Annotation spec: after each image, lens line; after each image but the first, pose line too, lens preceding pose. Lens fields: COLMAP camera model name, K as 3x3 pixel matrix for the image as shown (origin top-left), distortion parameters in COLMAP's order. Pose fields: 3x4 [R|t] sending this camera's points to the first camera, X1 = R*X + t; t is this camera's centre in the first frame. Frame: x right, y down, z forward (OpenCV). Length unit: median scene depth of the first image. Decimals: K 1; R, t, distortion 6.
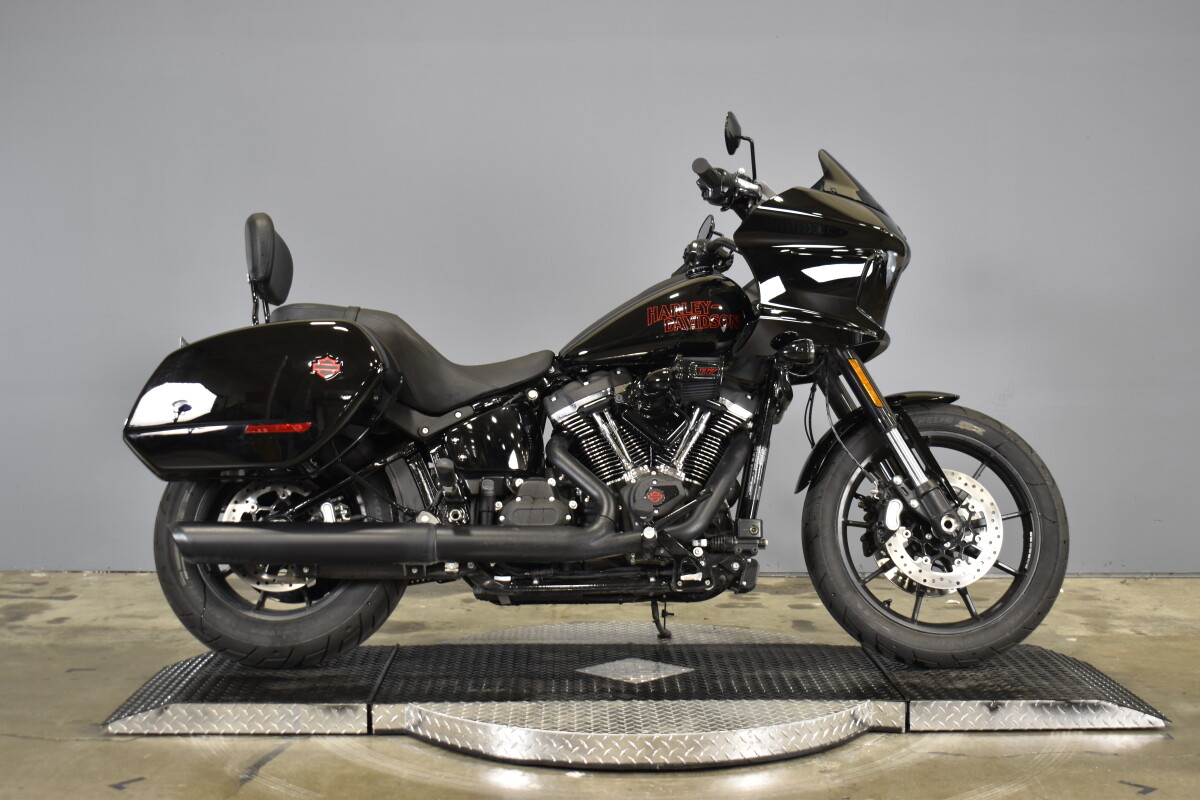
lens RADIAL K [[1703.6, 0, 600.0], [0, 1703.6, 400.0], [0, 0, 1]] dist [-0.017689, 0.008698]
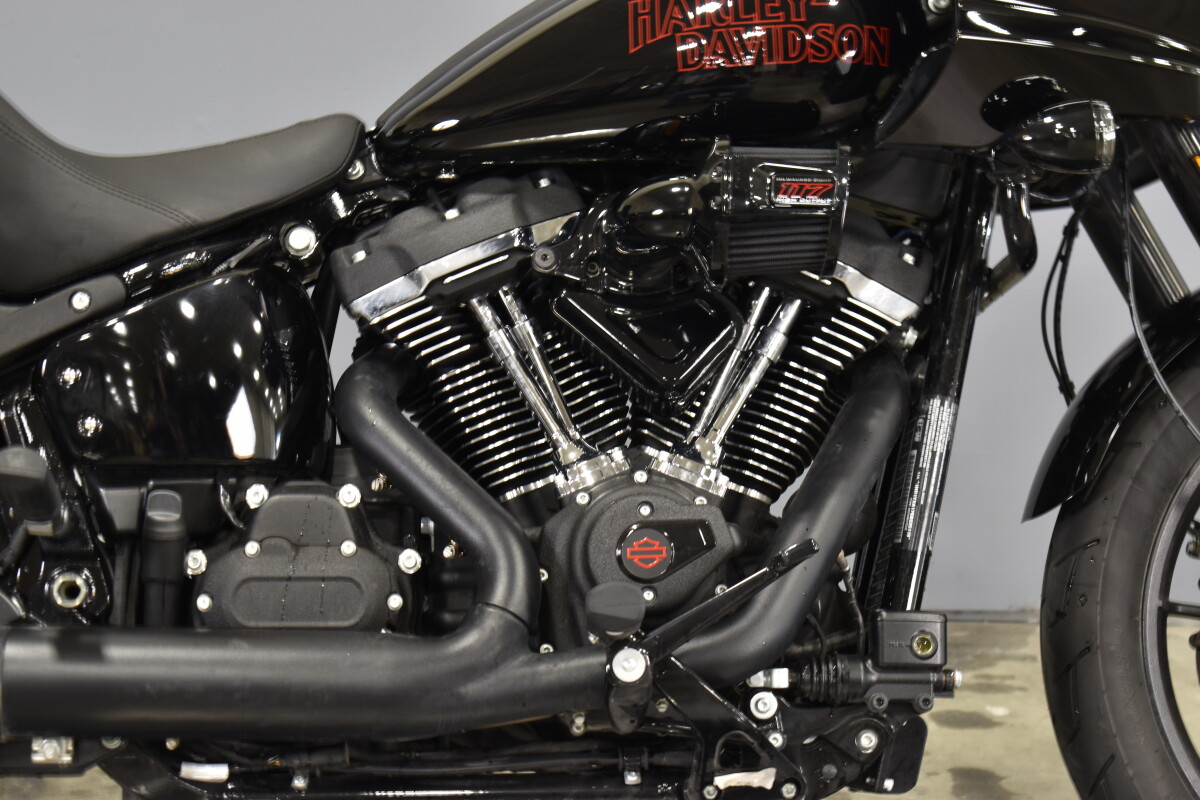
lens RADIAL K [[2886.0, 0, 600.0], [0, 2886.0, 400.0], [0, 0, 1]] dist [0.055407, 0.109893]
pose [[0.999059, 0.013981, 0.041059, -0.001481], [-0.017444, 0.996209, 0.085229, -0.022948], [-0.039711, -0.085865, 0.995515, 0.403494]]
